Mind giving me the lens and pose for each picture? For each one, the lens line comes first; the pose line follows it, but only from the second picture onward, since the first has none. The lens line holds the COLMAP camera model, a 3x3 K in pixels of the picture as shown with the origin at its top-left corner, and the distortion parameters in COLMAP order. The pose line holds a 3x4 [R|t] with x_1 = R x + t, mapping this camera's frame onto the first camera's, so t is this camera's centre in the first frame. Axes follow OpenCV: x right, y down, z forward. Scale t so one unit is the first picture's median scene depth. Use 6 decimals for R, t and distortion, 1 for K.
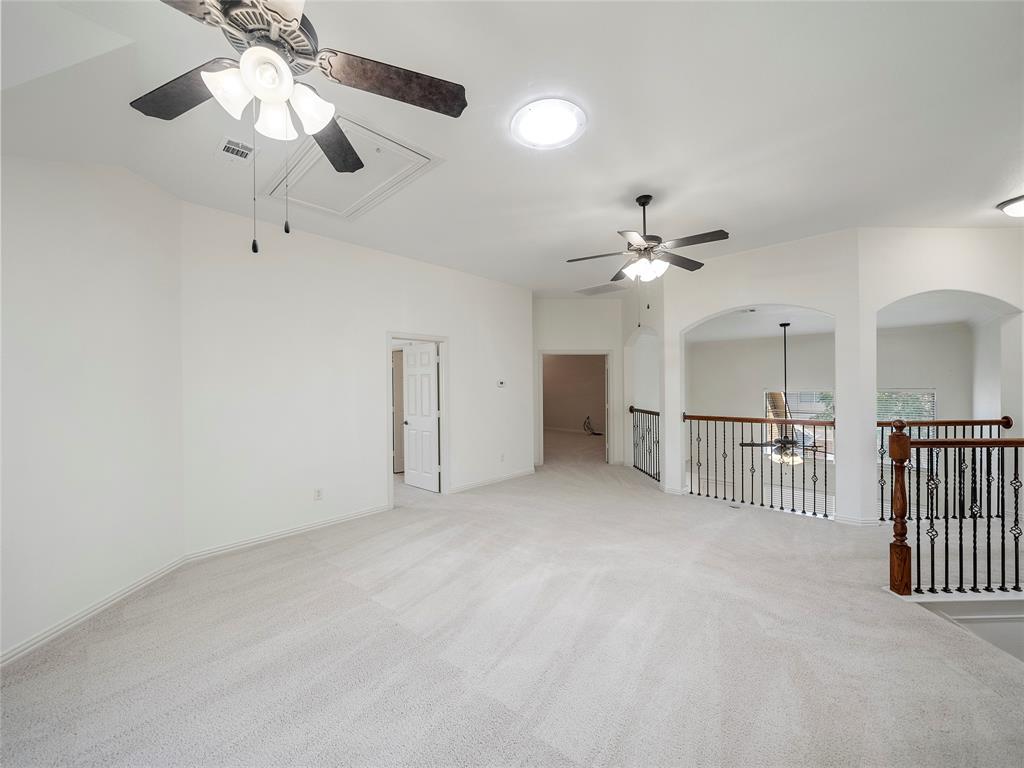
lens RADIAL K [[394.7, 0, 508.2], [0, 394.7, 385.0], [0, 0, 1]] dist [-0.000975, -0.000091]
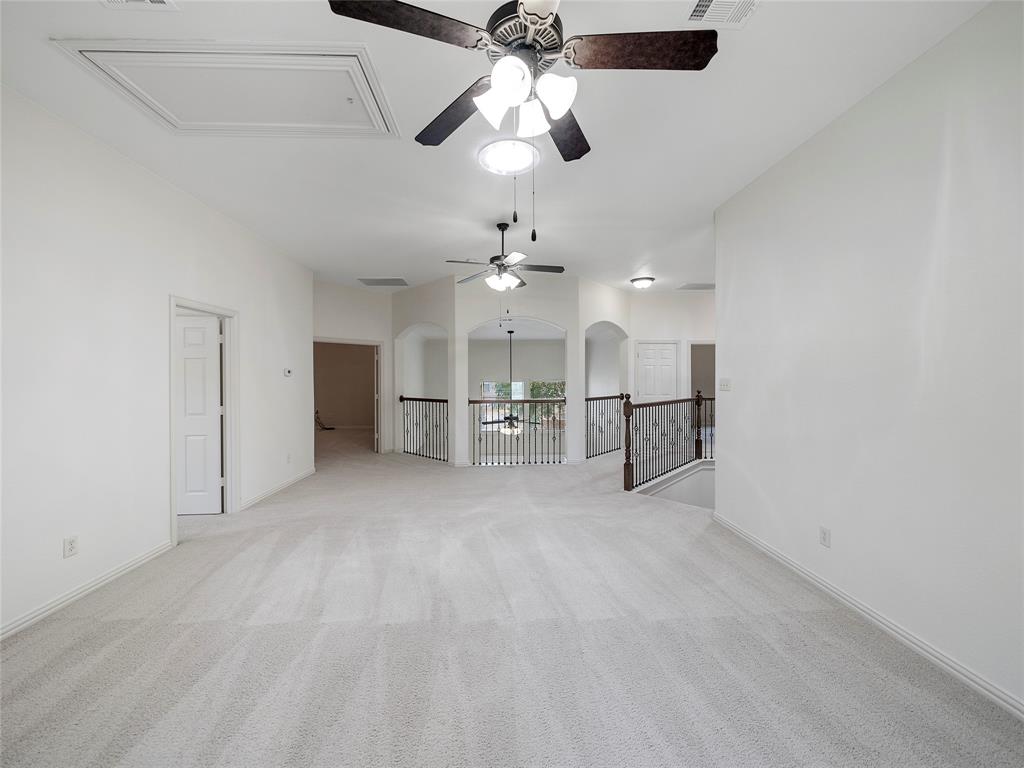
lens RADIAL K [[399.6, 0, 504.7], [0, 399.6, 377.8], [0, 0, 1]] dist [-0.002524, -0.000401]
pose [[0.698774, 0.003934, 0.715332, -0.393387], [-0.001614, 0.999991, -0.003923, 0.013731], [-0.715341, 0.001587, 0.698774, 0.073932]]
